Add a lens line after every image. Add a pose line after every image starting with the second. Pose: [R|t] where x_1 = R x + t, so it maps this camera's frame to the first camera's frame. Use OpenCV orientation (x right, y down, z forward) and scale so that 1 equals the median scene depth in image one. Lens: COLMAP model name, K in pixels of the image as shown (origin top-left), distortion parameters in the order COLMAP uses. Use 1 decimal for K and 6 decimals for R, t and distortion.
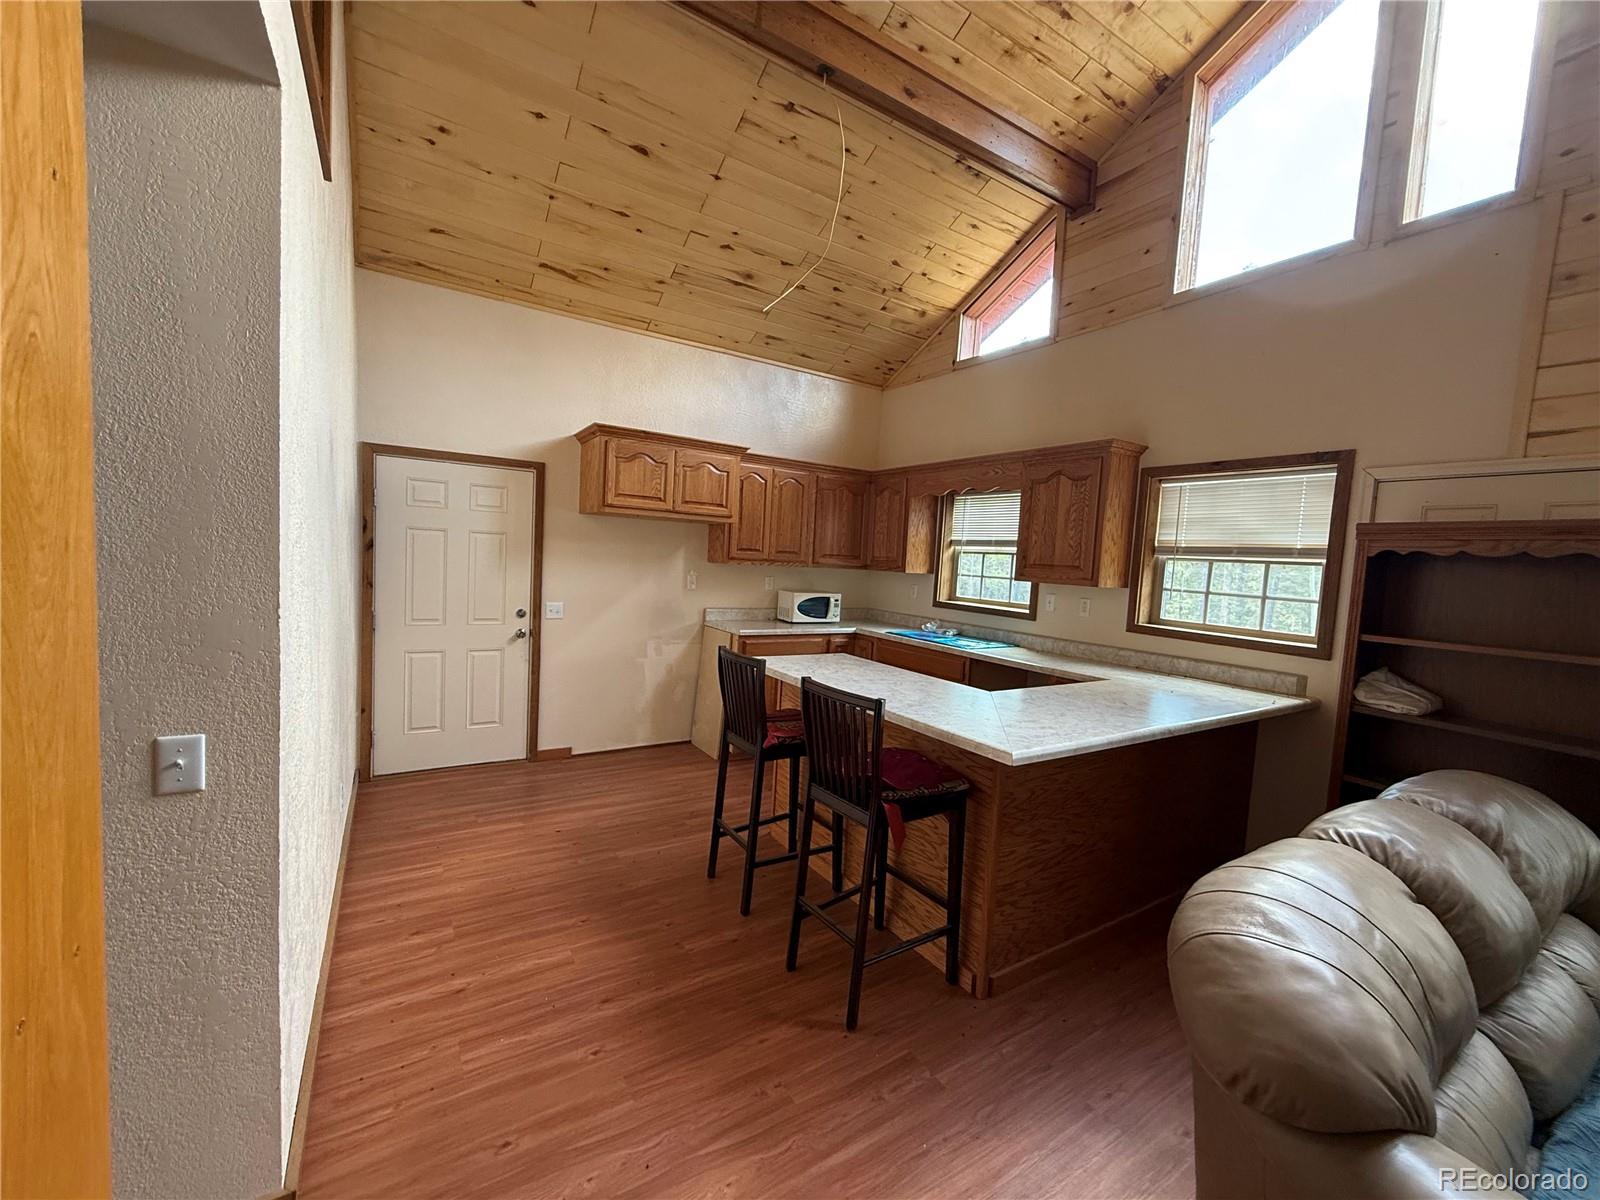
lens RADIAL K [[636.5, 0, 800.0], [0, 636.5, 600.0], [0, 0, 1]] dist [-0.000670, -0.000639]
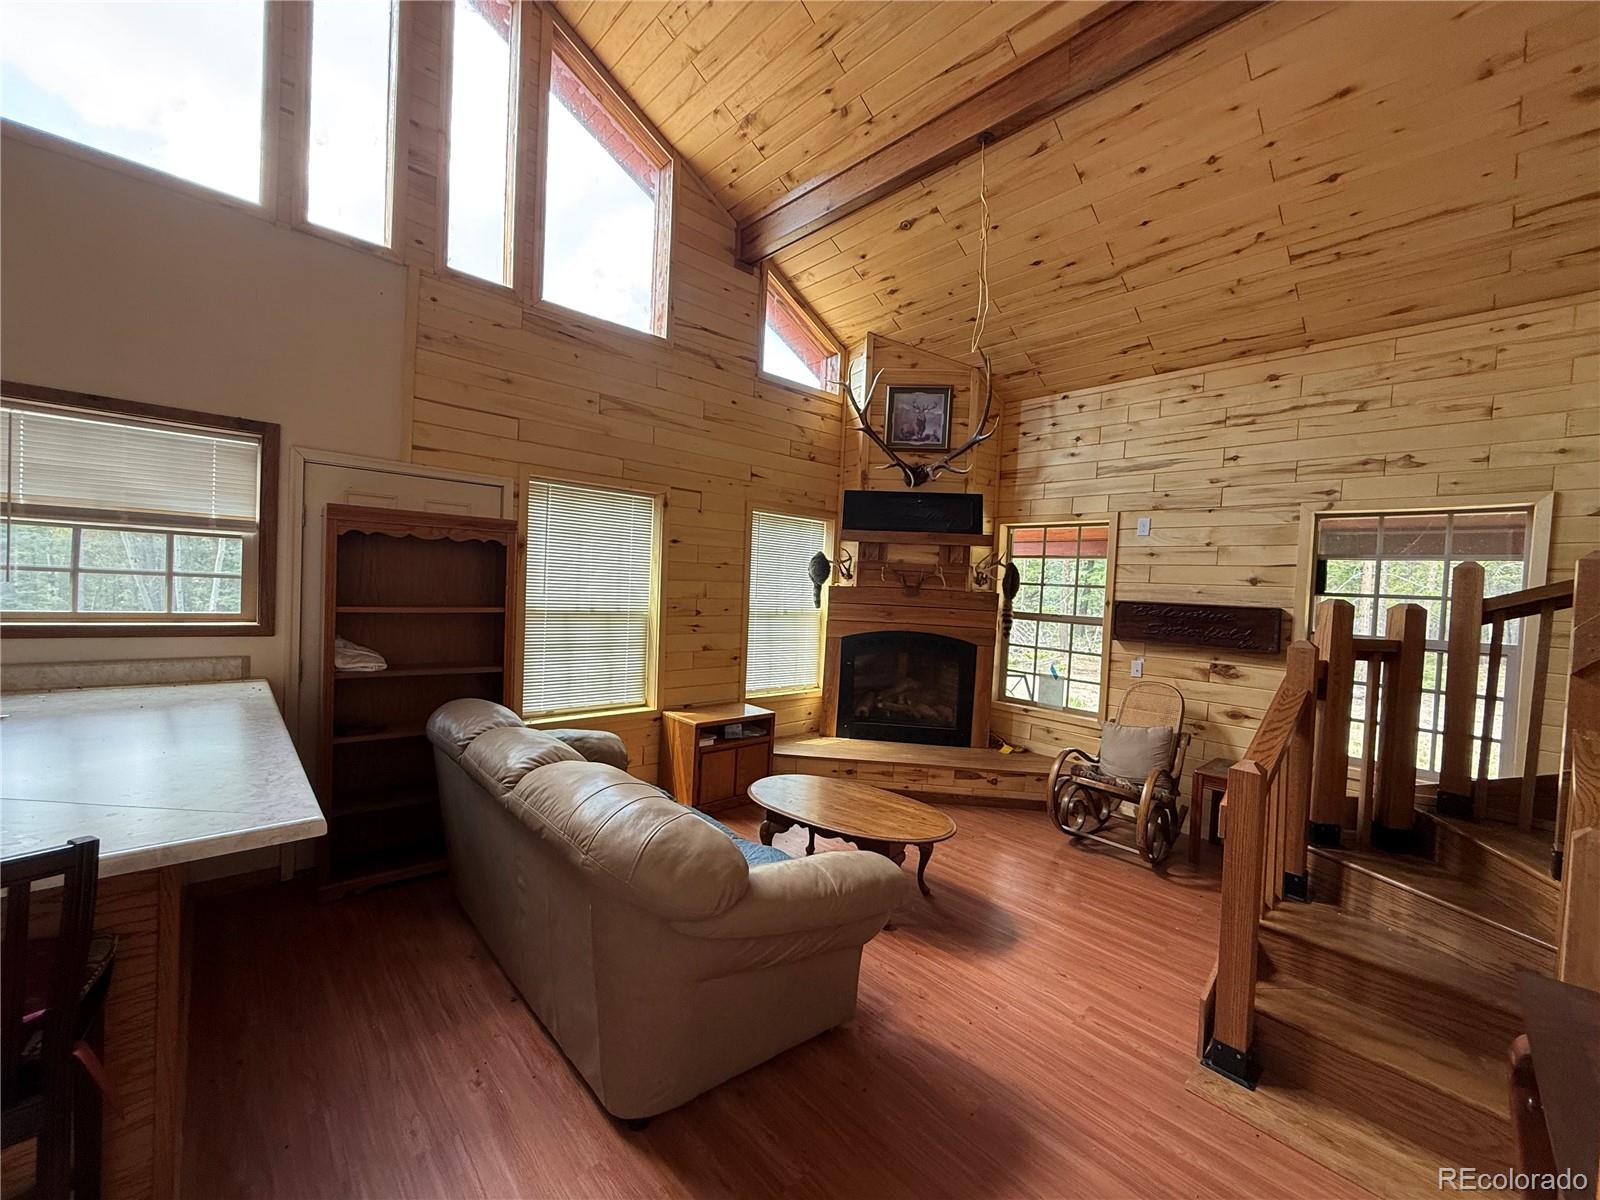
lens RADIAL K [[636.5, 0, 800.0], [0, 636.5, 600.0], [0, 0, 1]] dist [-0.000670, -0.000639]
pose [[-0.169815, -0.085593, 0.981752, -0.281525], [0.009652, 0.996029, 0.088507, -0.041228], [-0.985429, 0.024506, -0.168314, 0.361261]]
